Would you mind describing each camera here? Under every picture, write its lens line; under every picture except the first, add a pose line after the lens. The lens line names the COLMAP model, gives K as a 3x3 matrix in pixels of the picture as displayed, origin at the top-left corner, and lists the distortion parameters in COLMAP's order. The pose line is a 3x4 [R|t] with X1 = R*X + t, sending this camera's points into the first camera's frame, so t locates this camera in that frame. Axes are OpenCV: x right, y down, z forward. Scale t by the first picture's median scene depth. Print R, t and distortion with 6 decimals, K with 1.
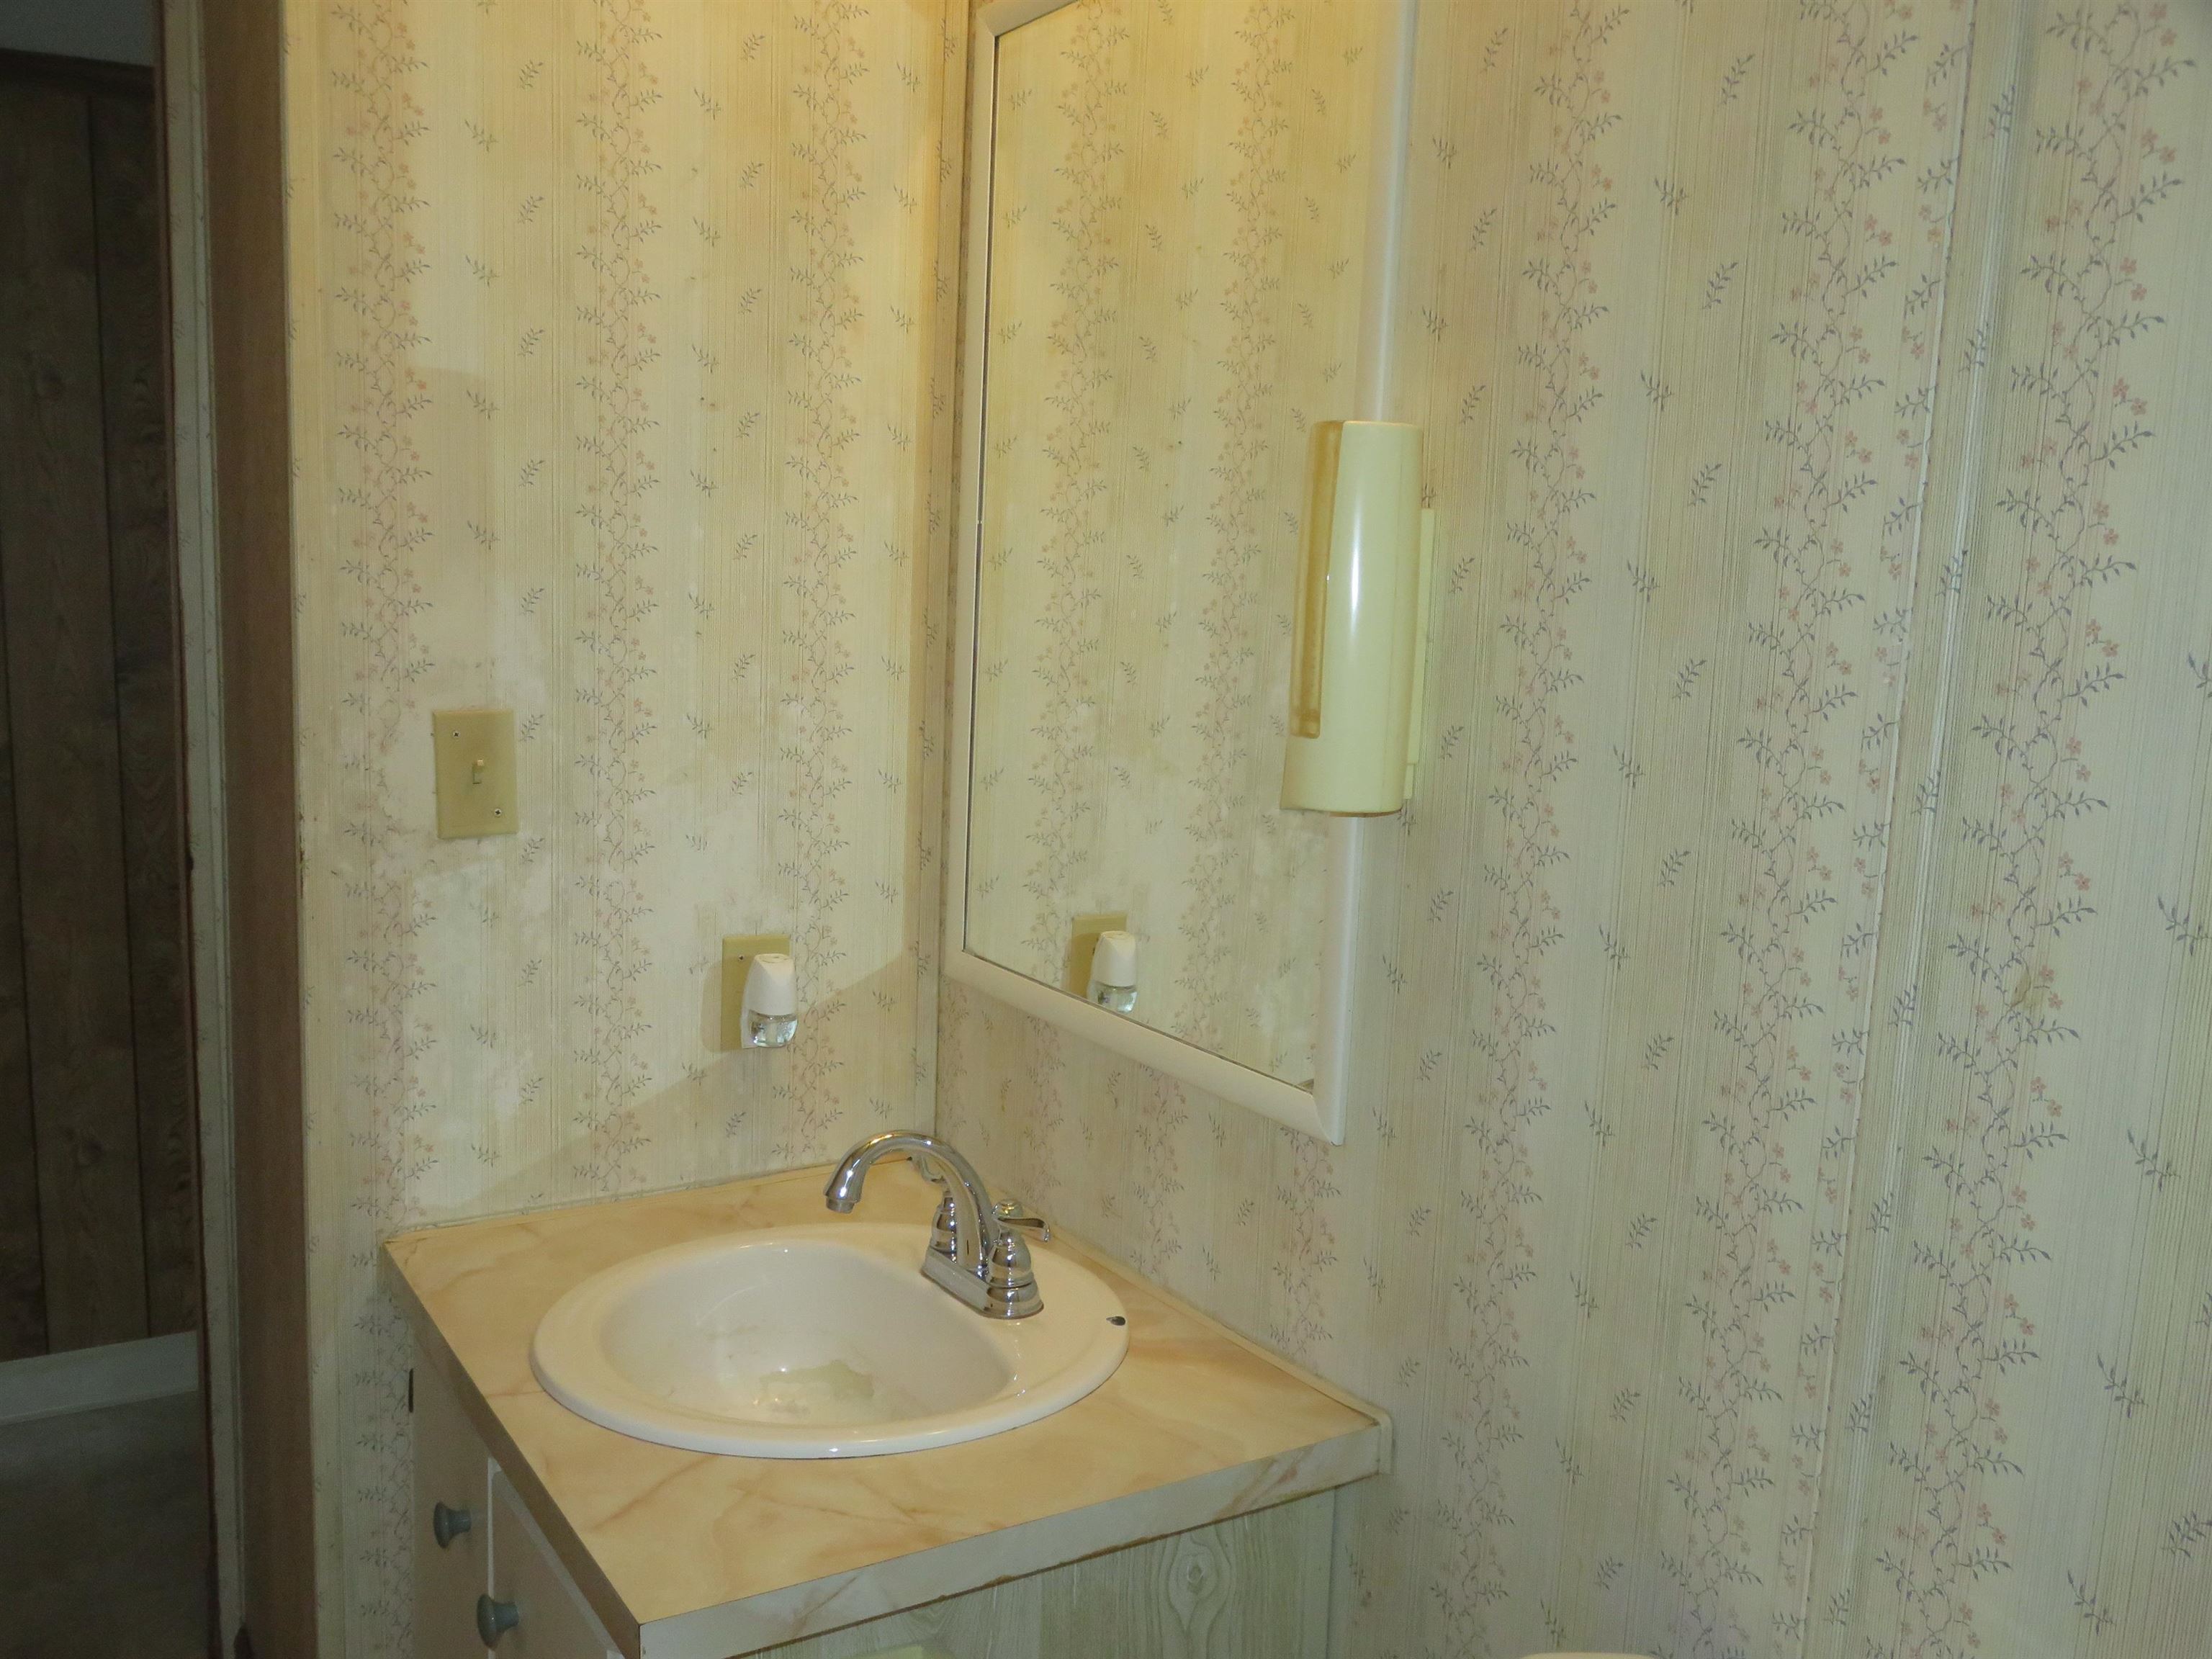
lens RADIAL K [[1965.4, 0, 1106.0], [0, 1965.4, 829.5], [0, 0, 1]] dist [-0.002704, -0.001345]
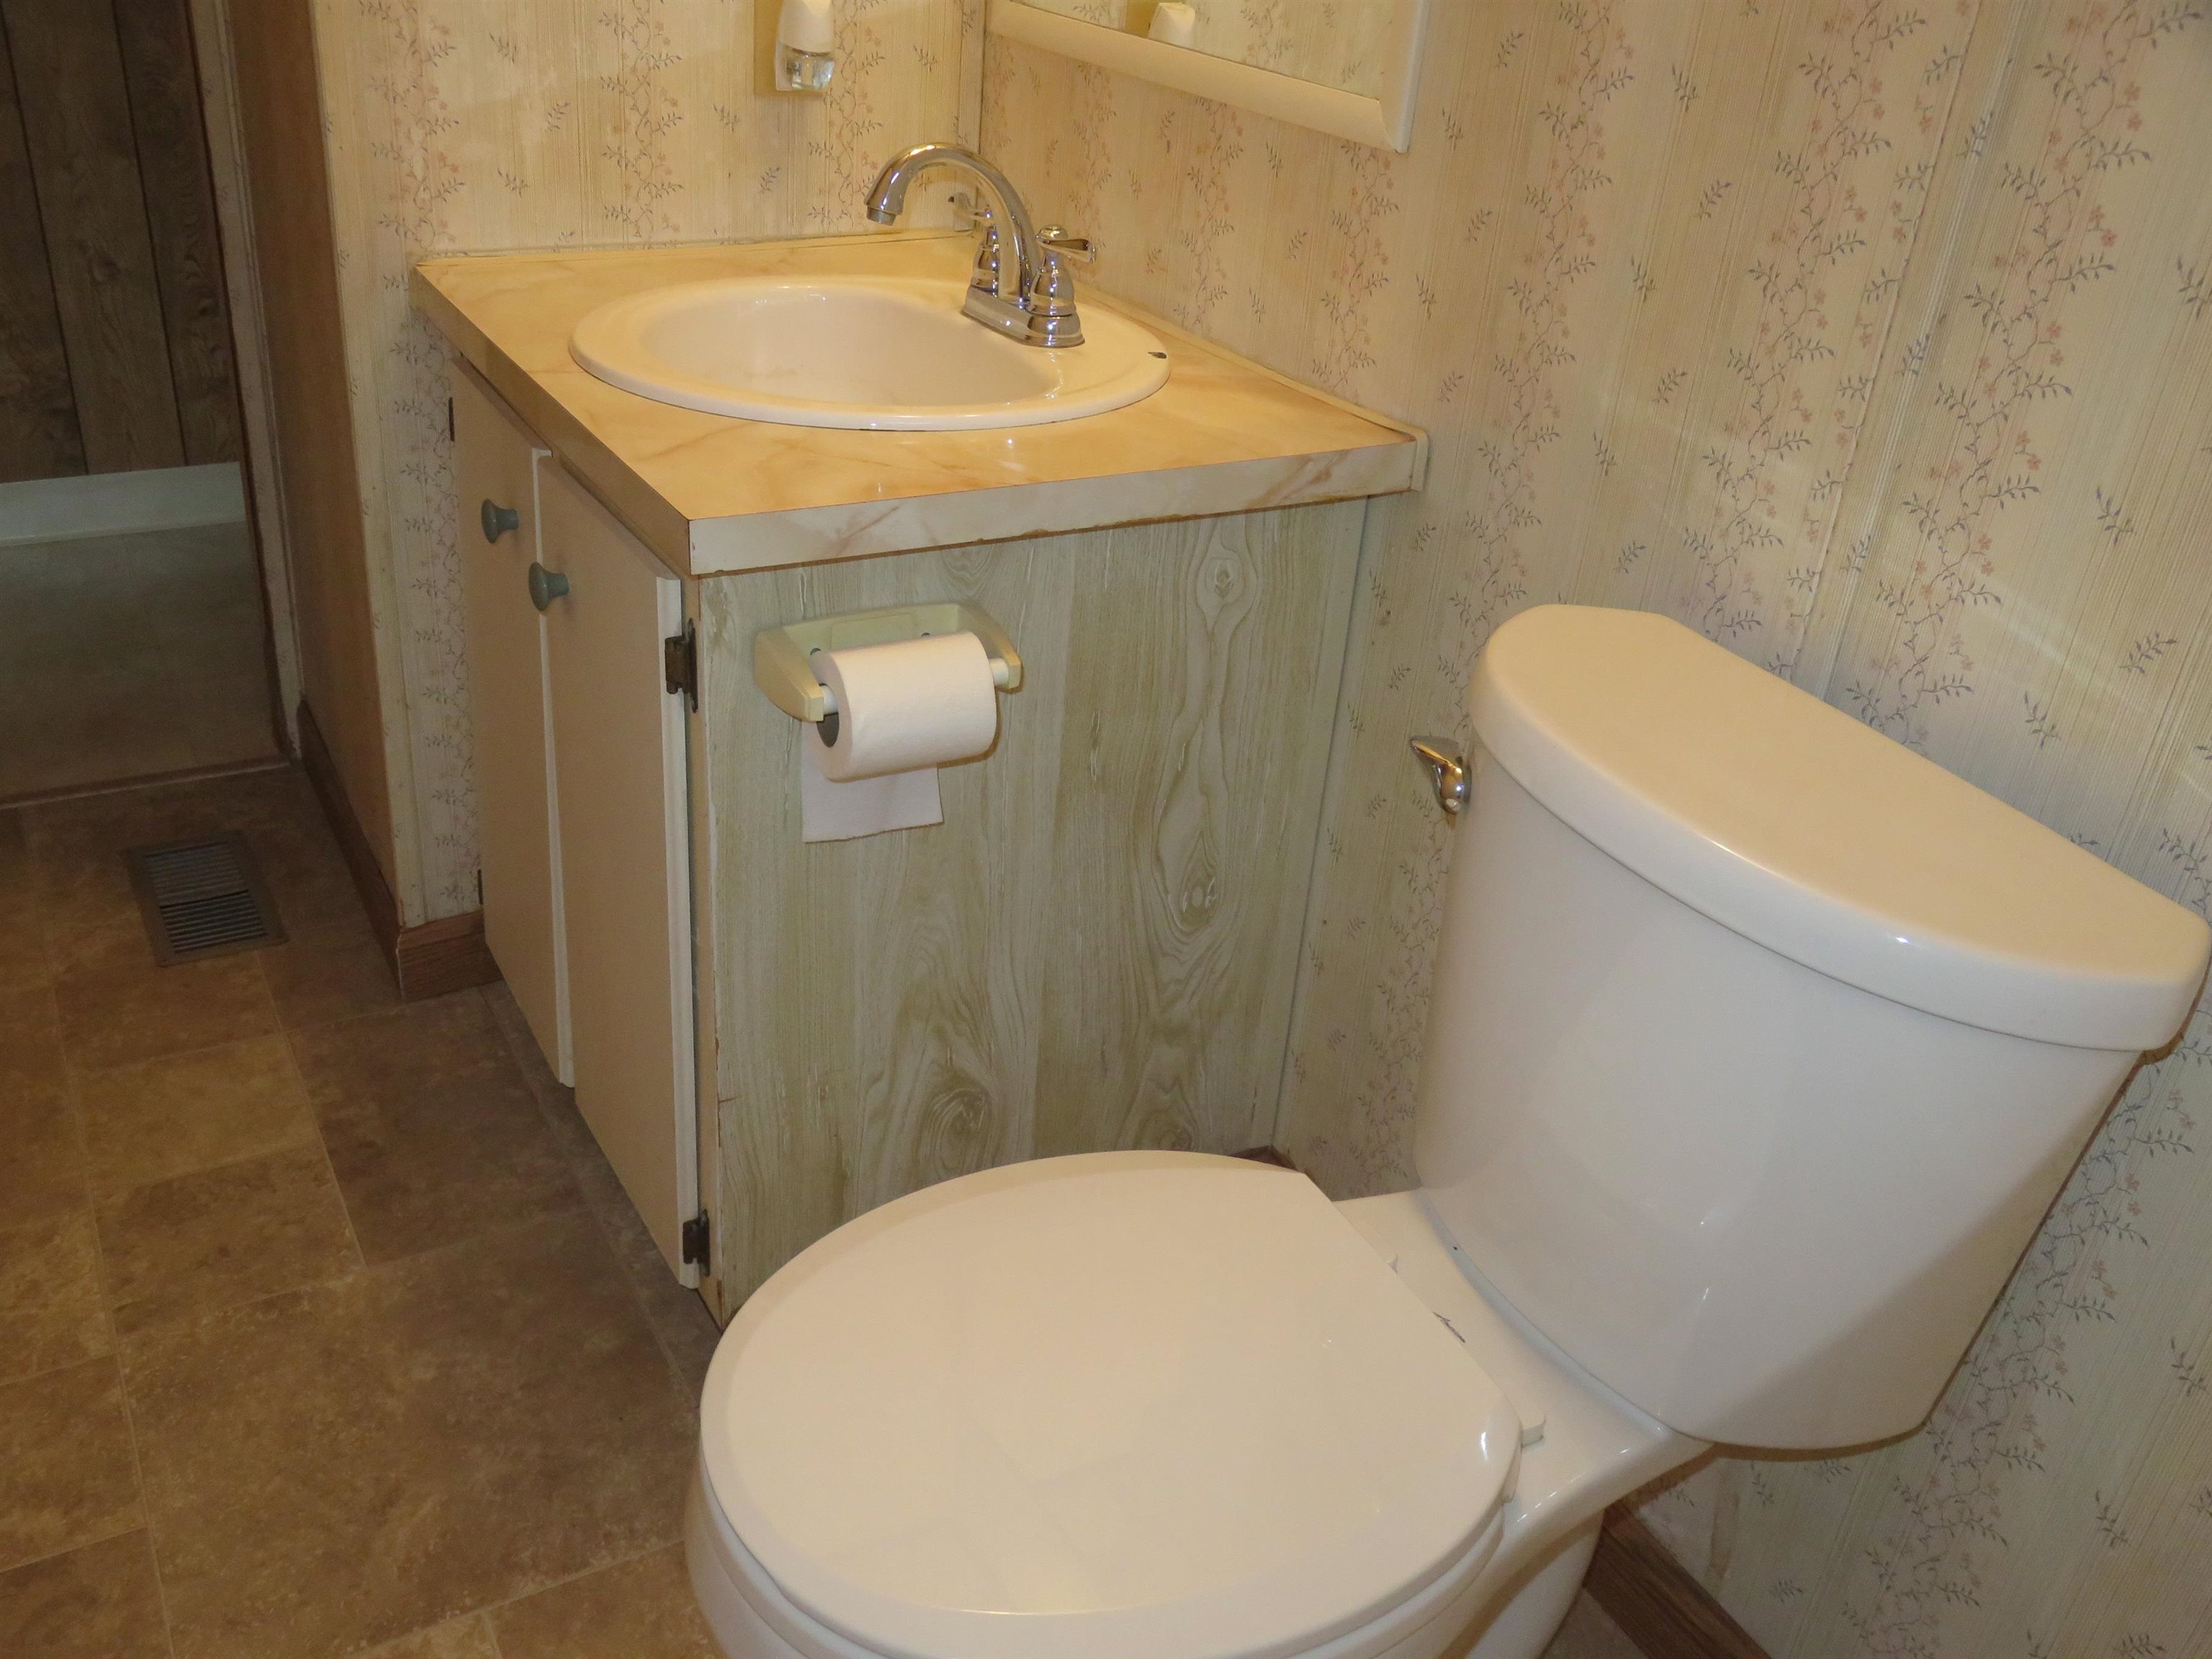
lens RADIAL K [[1971.1, 0, 1106.0], [0, 1971.1, 829.5], [0, 0, 1]] dist [0.003073, 0.012098]
pose [[0.998621, 0.052433, -0.002780, -0.005340], [-0.048586, 0.942827, 0.329723, 0.147515], [0.019910, -0.329133, 0.944074, -0.018679]]
